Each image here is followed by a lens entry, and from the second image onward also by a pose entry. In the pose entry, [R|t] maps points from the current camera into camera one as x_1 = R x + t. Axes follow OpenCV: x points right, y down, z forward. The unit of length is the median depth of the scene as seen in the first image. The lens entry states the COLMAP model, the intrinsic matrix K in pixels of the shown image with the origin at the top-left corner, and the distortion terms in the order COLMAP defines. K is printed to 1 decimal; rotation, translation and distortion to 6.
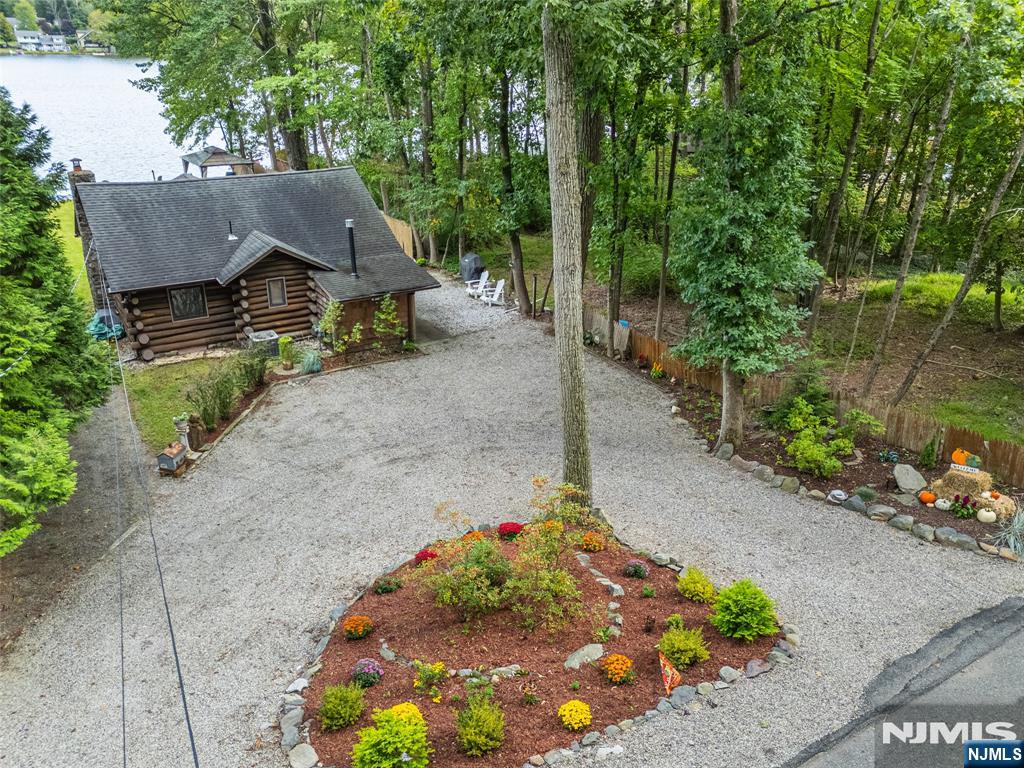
lens RADIAL K [[777.1, 0, 515.5], [0, 777.1, 374.4], [0, 0, 1]] dist [0.081249, -0.085542]
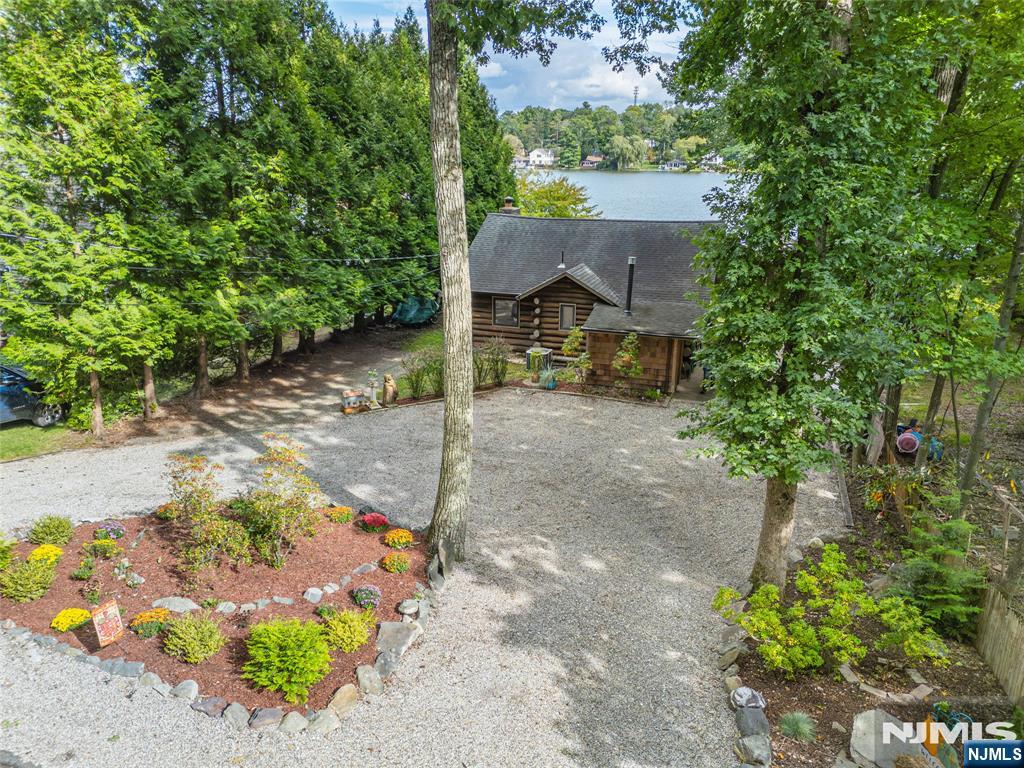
lens RADIAL K [[740.4, 0, 512.6], [0, 740.4, 387.9], [0, 0, 1]] dist [0.108277, -0.143353]
pose [[0.607594, 0.223033, -0.762290, 0.449414], [-0.308773, 0.950597, 0.032017, -0.021469], [0.731771, 0.215922, 0.646443, 0.302868]]
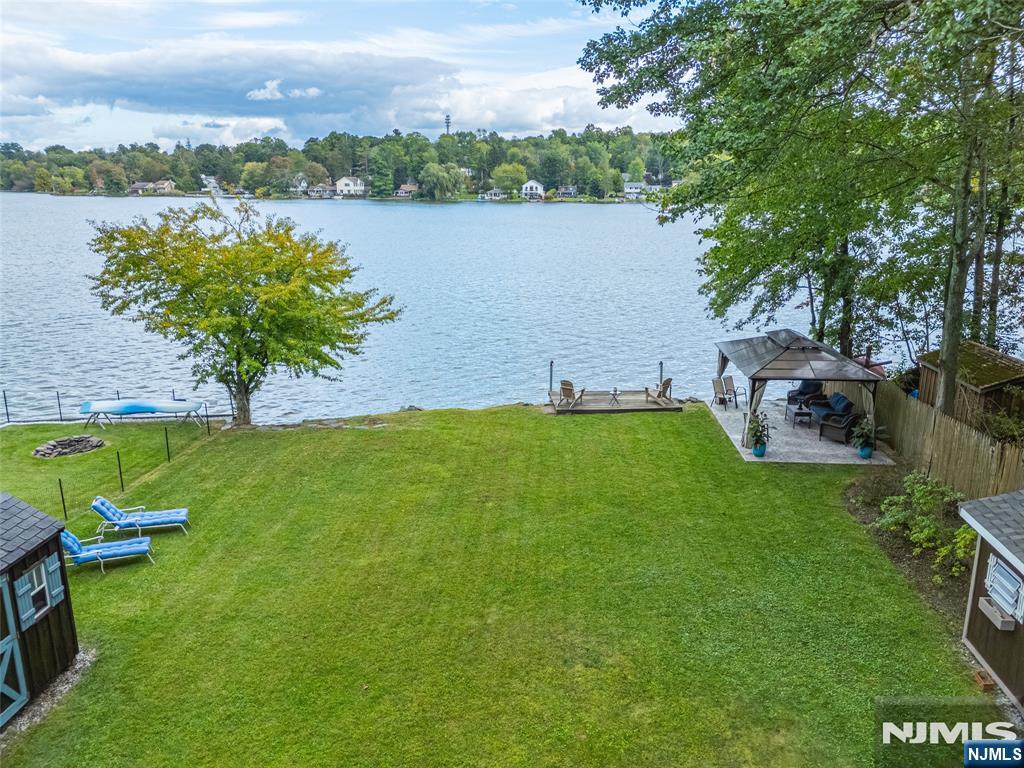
lens RADIAL K [[742.1, 0, 512.0], [0, 742.1, 384.0], [0, 0, 1]] dist [0.078763, -0.070148]
pose [[0.774141, 0.144882, -0.616210, -0.496625], [-0.235791, 0.969401, -0.068299, -0.405200], [0.587459, 0.198170, 0.784614, 1.203265]]
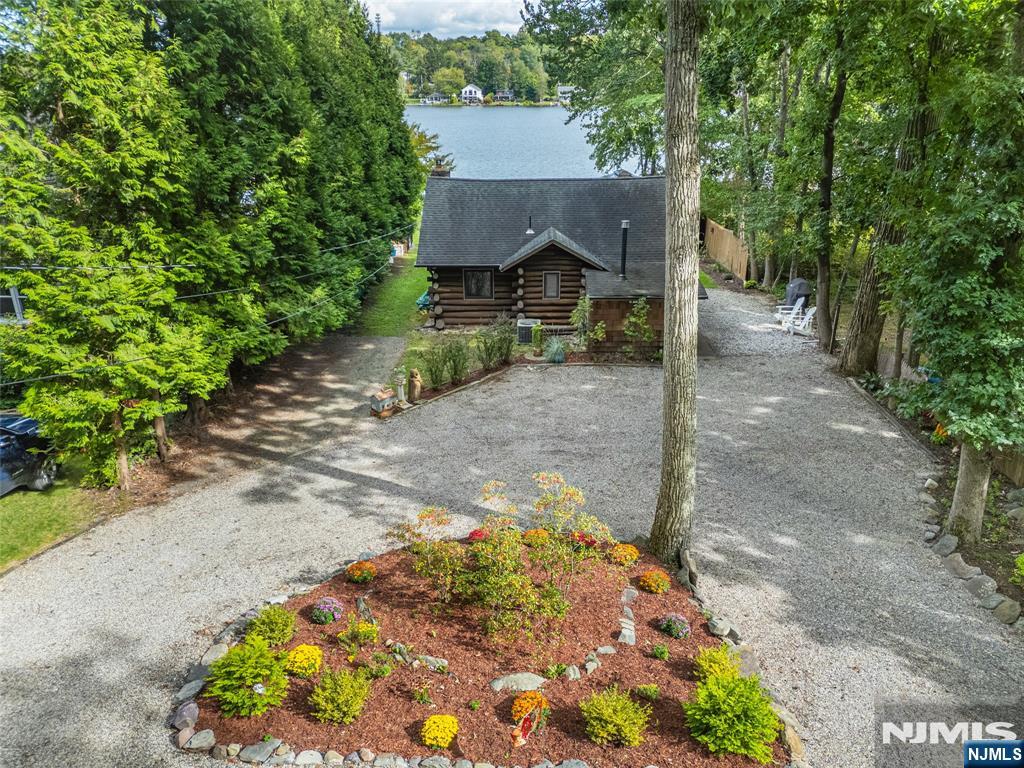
lens RADIAL K [[740.4, 0, 512.6], [0, 740.4, 387.9], [0, 0, 1]] dist [0.108277, -0.143353]
pose [[0.826230, 0.186684, -0.531500, 0.212008], [-0.199965, 0.979244, 0.033097, 0.009043], [0.526647, 0.078936, 0.846411, 0.130668]]
